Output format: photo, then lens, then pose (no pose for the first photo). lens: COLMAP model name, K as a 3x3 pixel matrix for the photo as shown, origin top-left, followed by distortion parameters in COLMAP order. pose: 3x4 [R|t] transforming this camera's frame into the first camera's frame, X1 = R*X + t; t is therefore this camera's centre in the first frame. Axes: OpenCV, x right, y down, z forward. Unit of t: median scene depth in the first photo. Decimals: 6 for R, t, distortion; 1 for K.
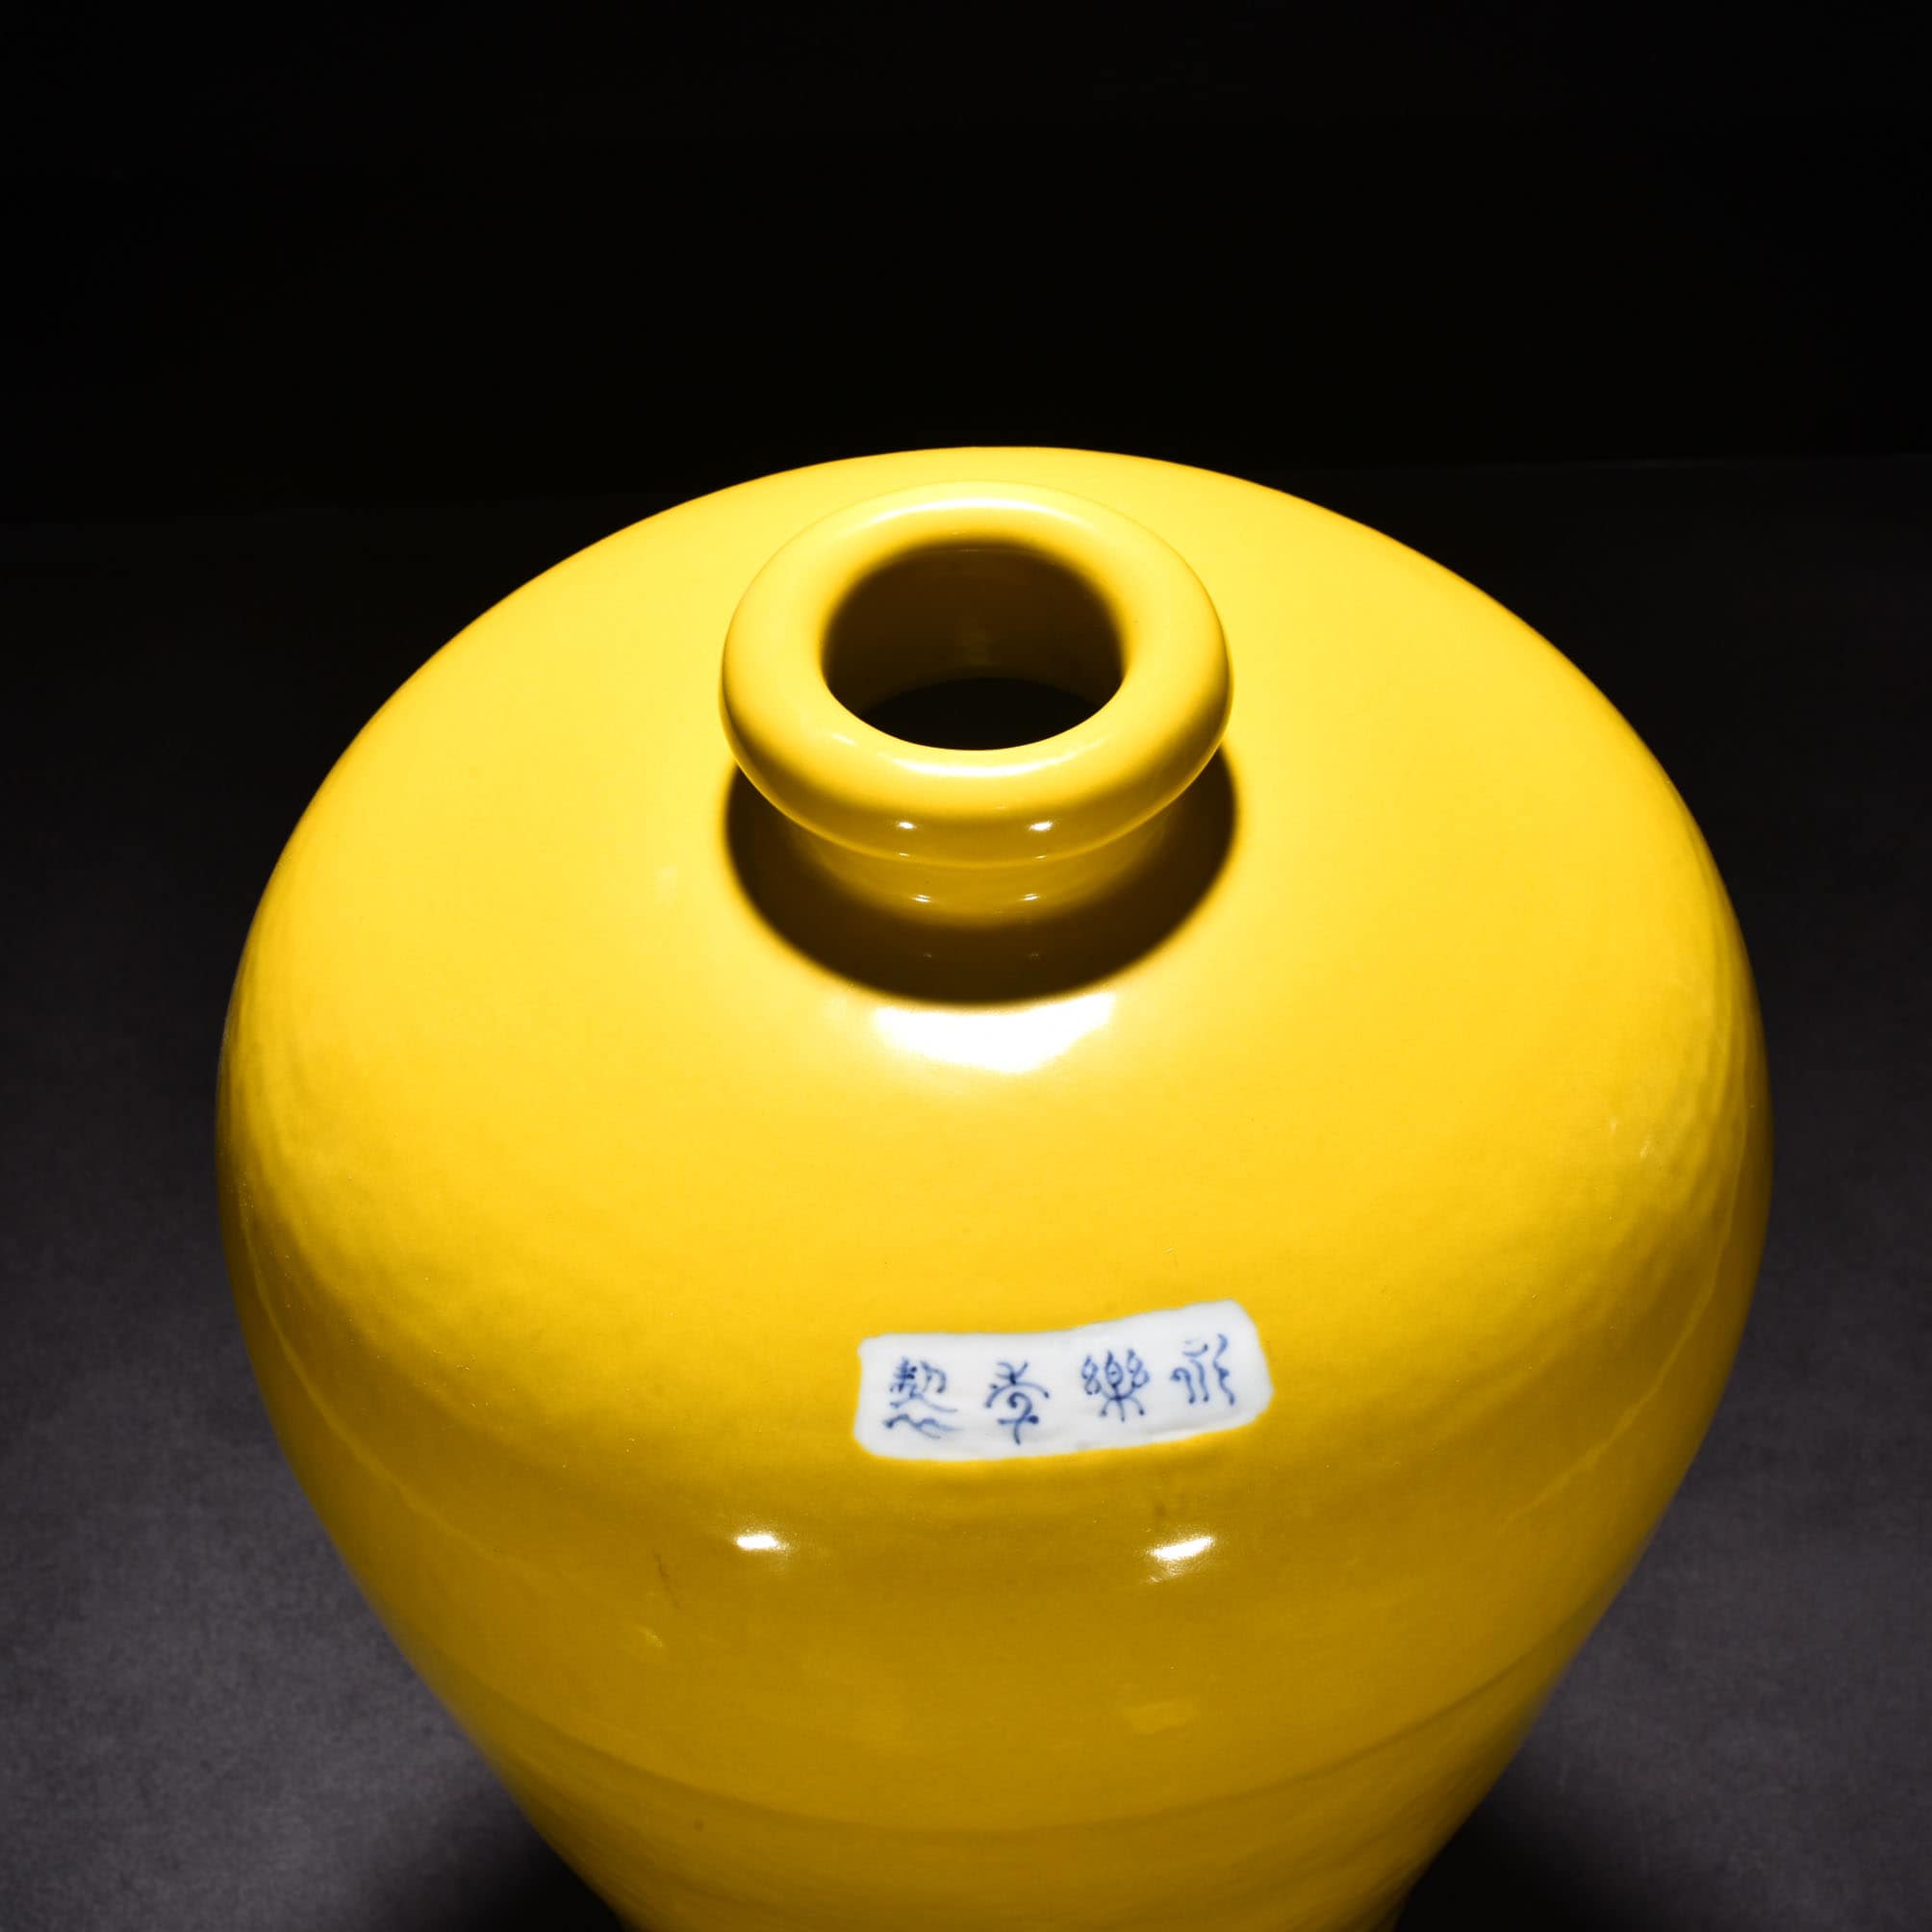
lens RADIAL K [[4388.1, 0, 962.2], [0, 4388.1, 964.0], [0, 0, 1]] dist [-0.162143, 0.000000]
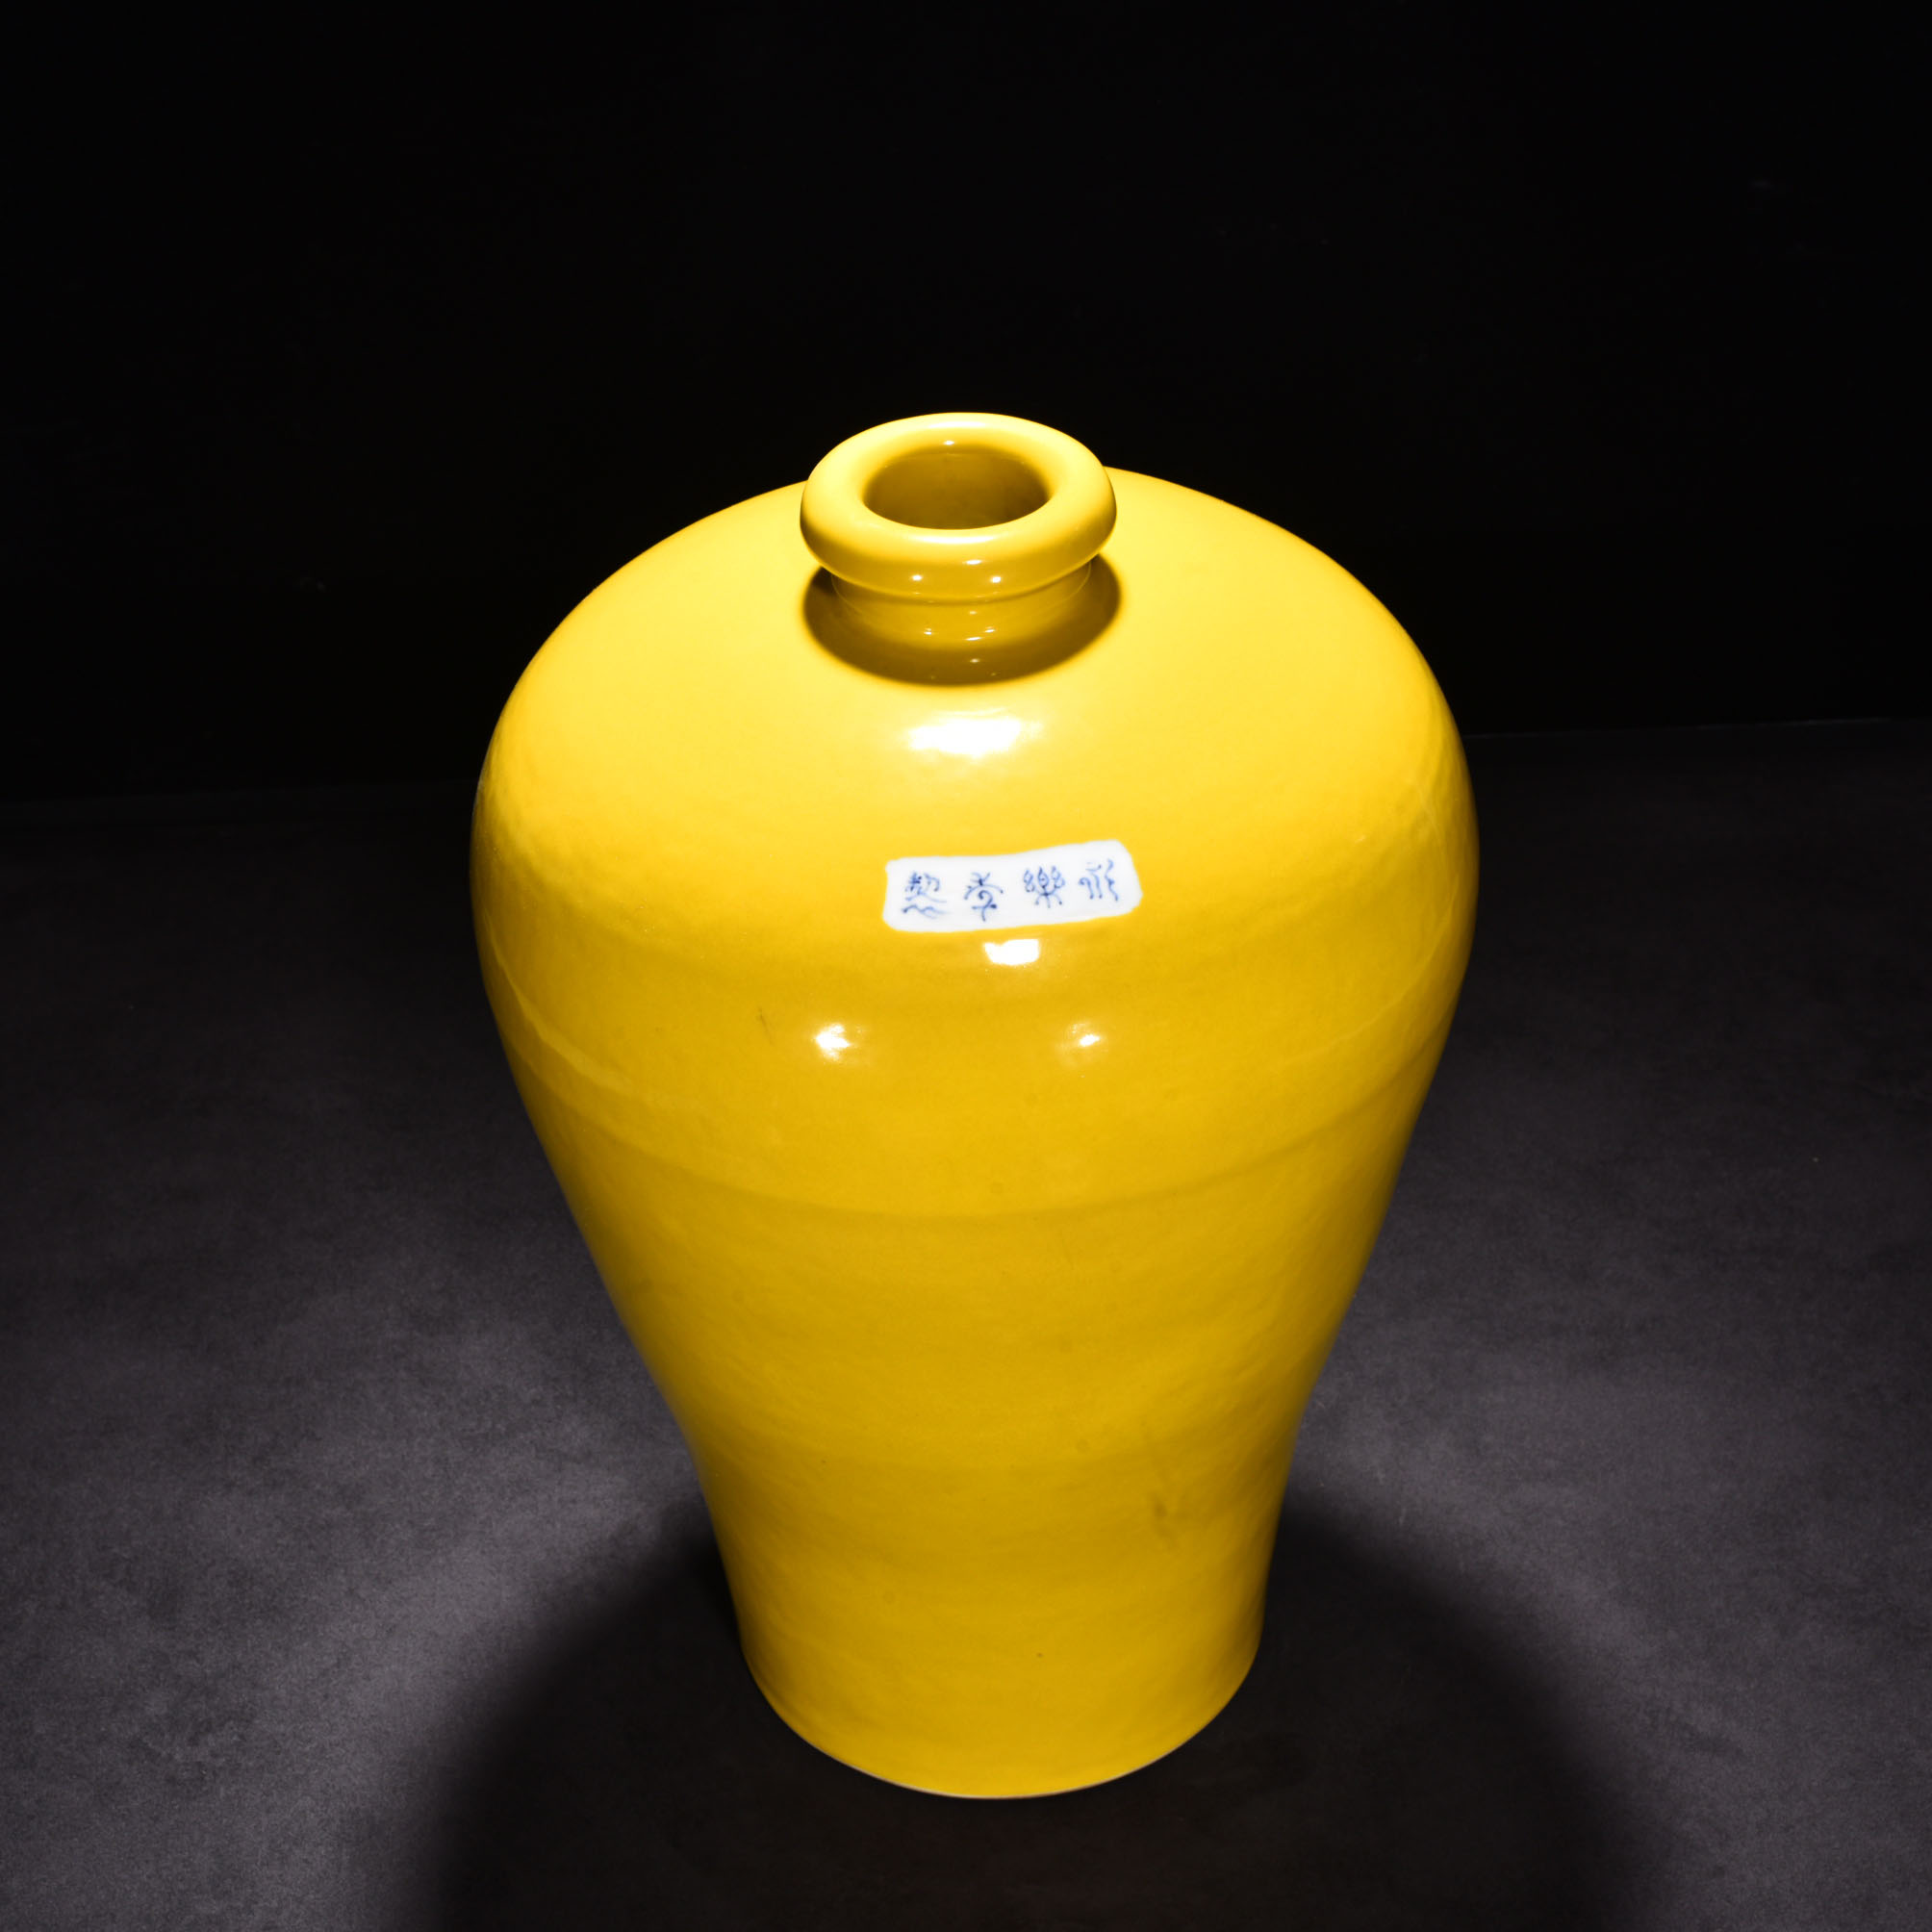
lens RADIAL K [[4388.1, 0, 967.8], [0, 4388.1, 967.6], [0, 0, 1]] dist [-0.162143, 0.000000]
pose [[0.999962, -0.005568, -0.006695, 0.016811], [0.004015, 0.977047, -0.212987, 0.455099], [0.007727, 0.212952, 0.977032, -0.560730]]
